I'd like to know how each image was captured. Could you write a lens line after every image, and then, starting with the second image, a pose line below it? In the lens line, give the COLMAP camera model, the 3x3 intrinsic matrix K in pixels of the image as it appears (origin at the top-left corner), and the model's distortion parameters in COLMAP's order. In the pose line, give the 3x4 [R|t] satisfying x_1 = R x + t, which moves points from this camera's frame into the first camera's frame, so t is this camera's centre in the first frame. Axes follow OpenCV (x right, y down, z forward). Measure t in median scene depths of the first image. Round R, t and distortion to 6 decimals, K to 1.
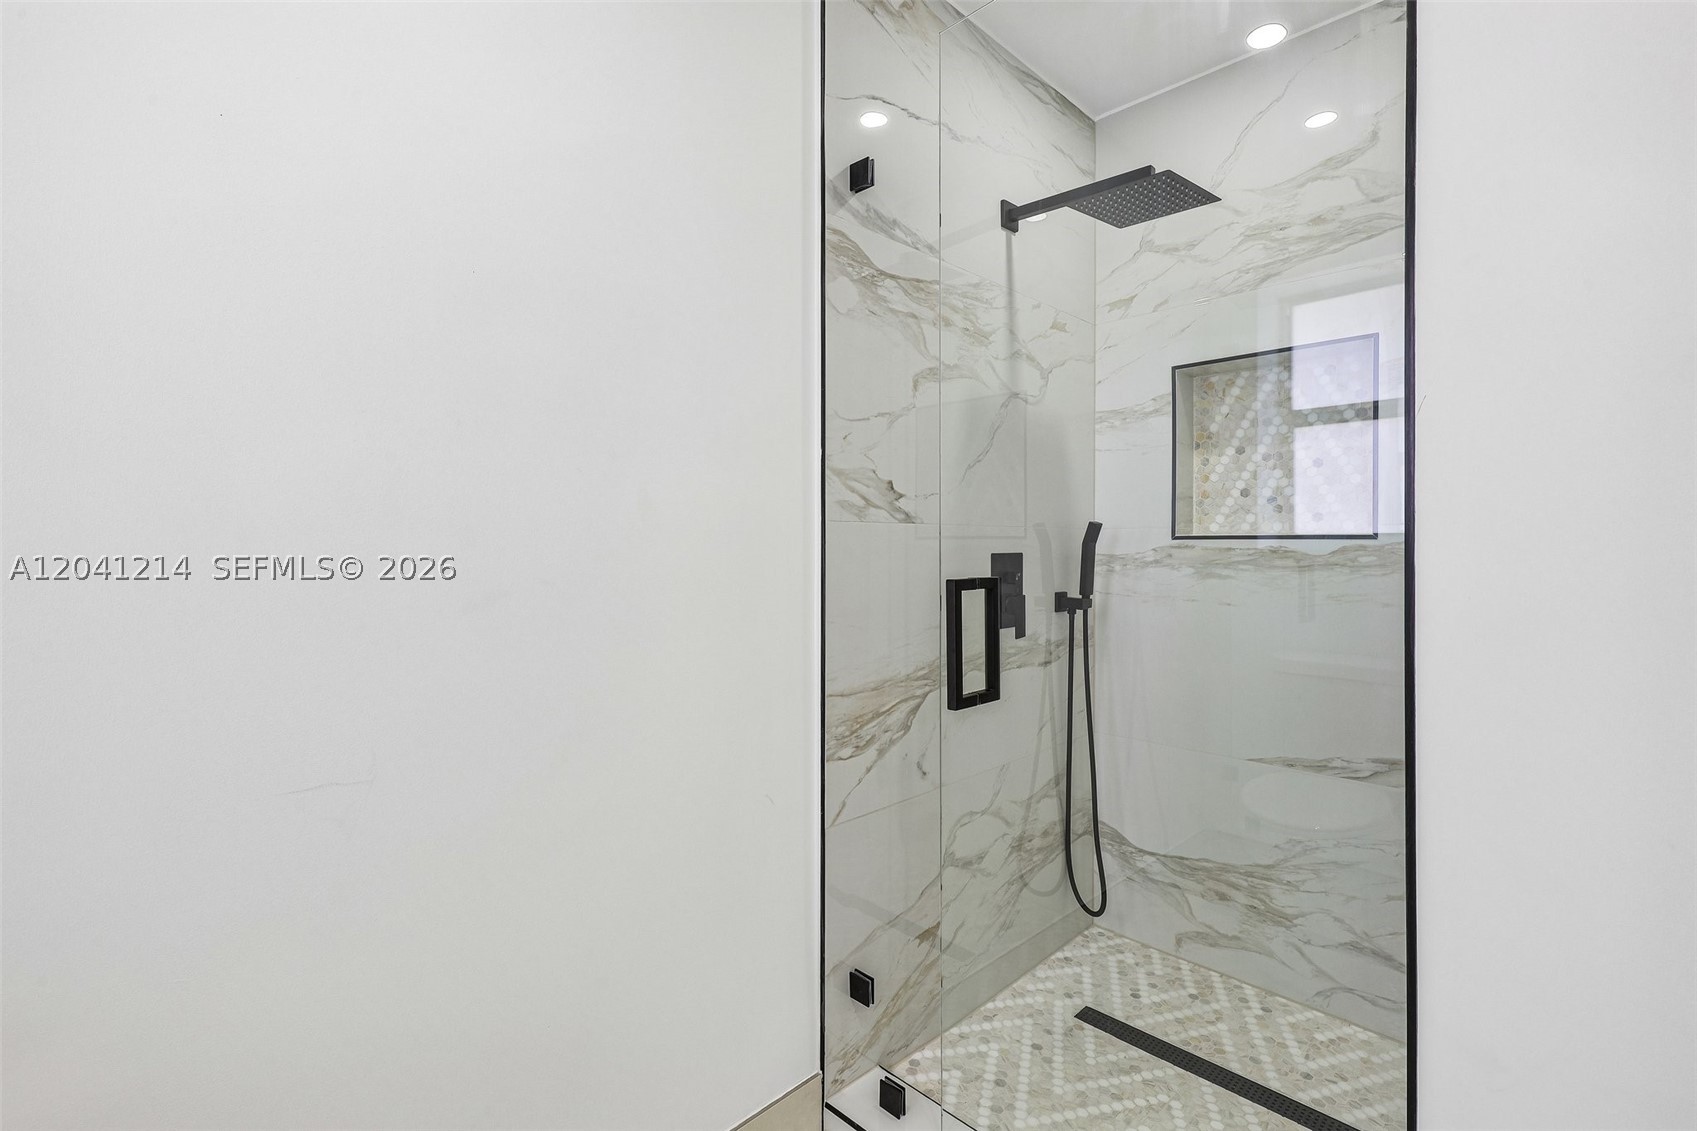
lens RADIAL K [[778.1, 0, 880.2], [0, 778.1, 554.2], [0, 0, 1]] dist [0.001063, 0.002143]
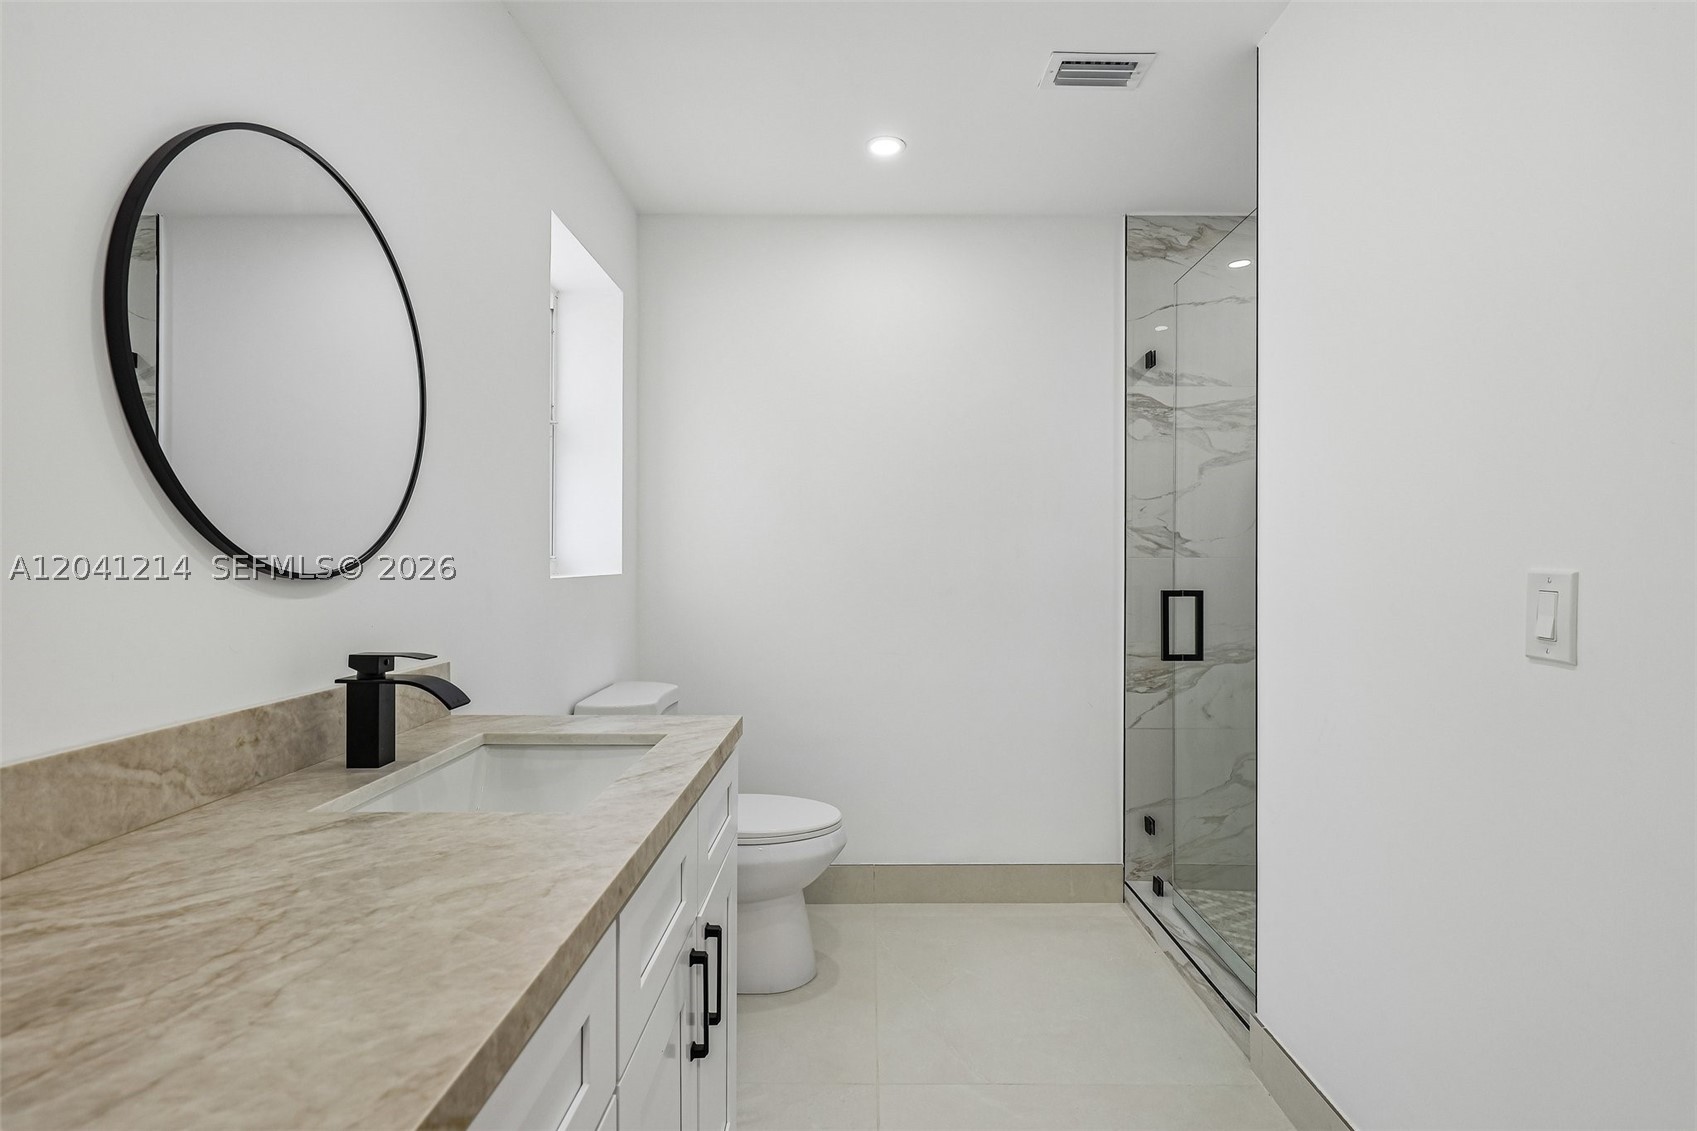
lens RADIAL K [[839.5, 0, 858.0], [0, 839.5, 566.4], [0, 0, 1]] dist [-0.005927, 0.000106]
pose [[0.691661, -0.001334, -0.722221, 0.860107], [-0.006834, 0.999941, -0.008392, -0.001651], [0.722190, 0.010740, 0.691612, -0.753745]]
